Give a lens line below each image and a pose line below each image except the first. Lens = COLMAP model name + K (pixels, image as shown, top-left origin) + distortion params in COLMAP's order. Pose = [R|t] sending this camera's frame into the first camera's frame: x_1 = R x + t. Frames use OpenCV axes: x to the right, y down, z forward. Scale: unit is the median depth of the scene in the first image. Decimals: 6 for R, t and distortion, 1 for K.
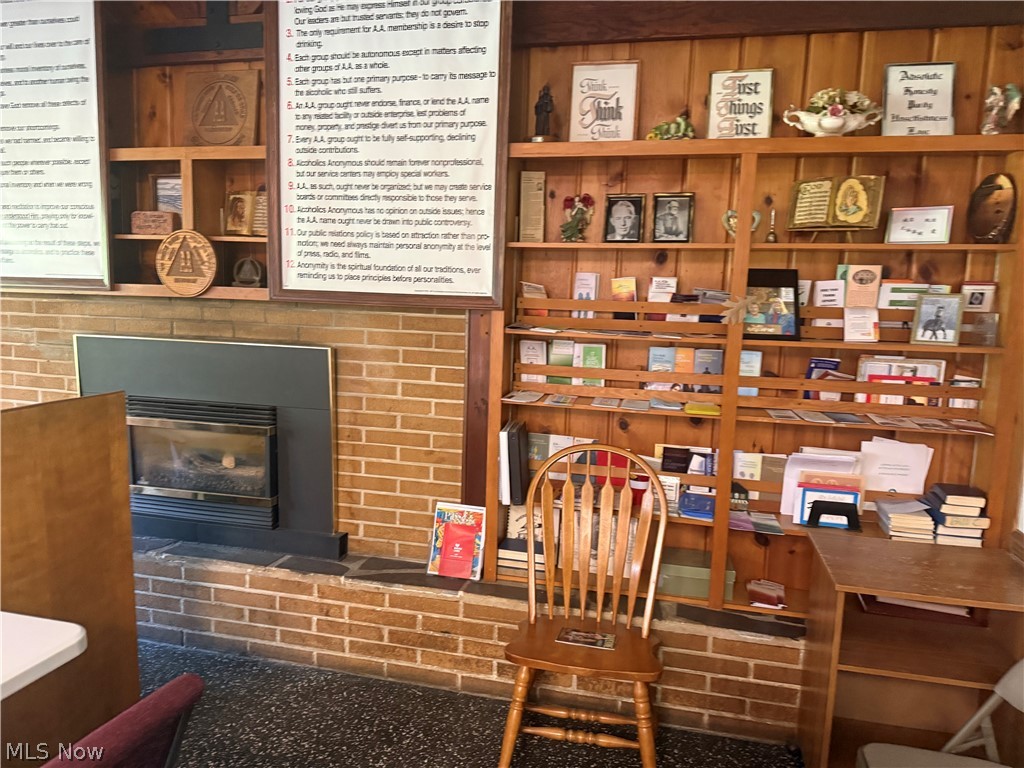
lens RADIAL K [[721.7, 0, 505.6], [0, 721.7, 385.1], [0, 0, 1]] dist [0.034806, -0.046806]
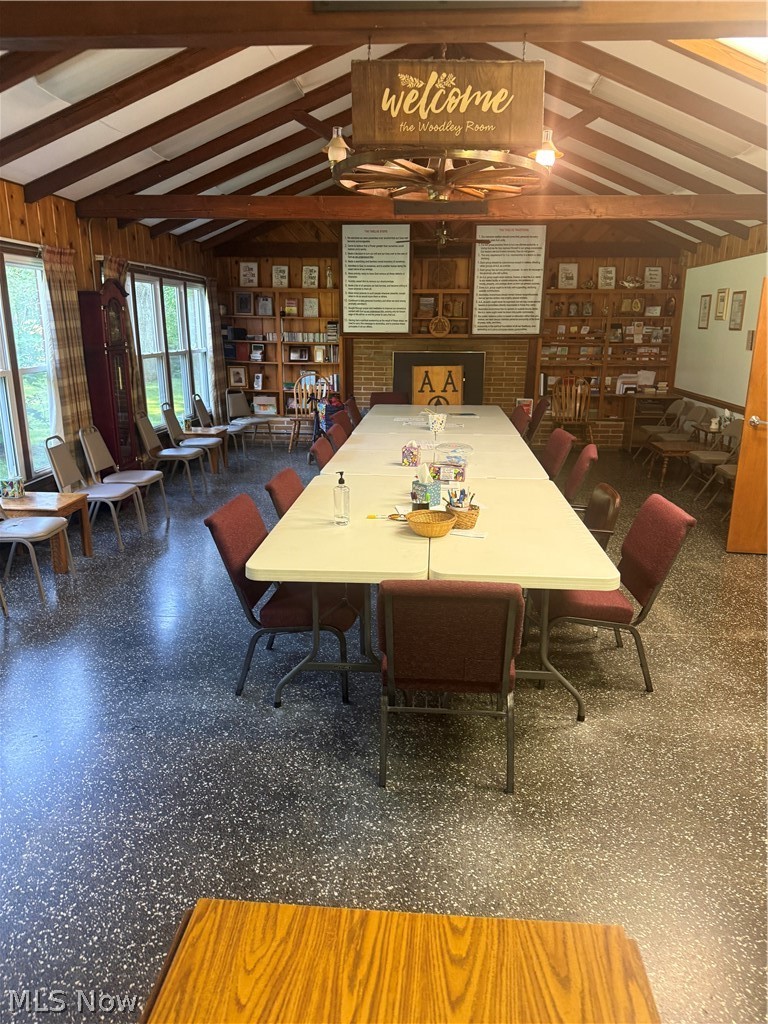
lens RADIAL K [[721.7, 0, 390.7], [0, 721.7, 519.2], [0, 0, 1]] dist [0.034806, -0.046806]
pose [[0.983322, -0.077558, 0.164508, -1.380143], [0.051056, 0.985859, 0.159607, 0.165122], [-0.174561, -0.148546, 0.973377, -2.428385]]
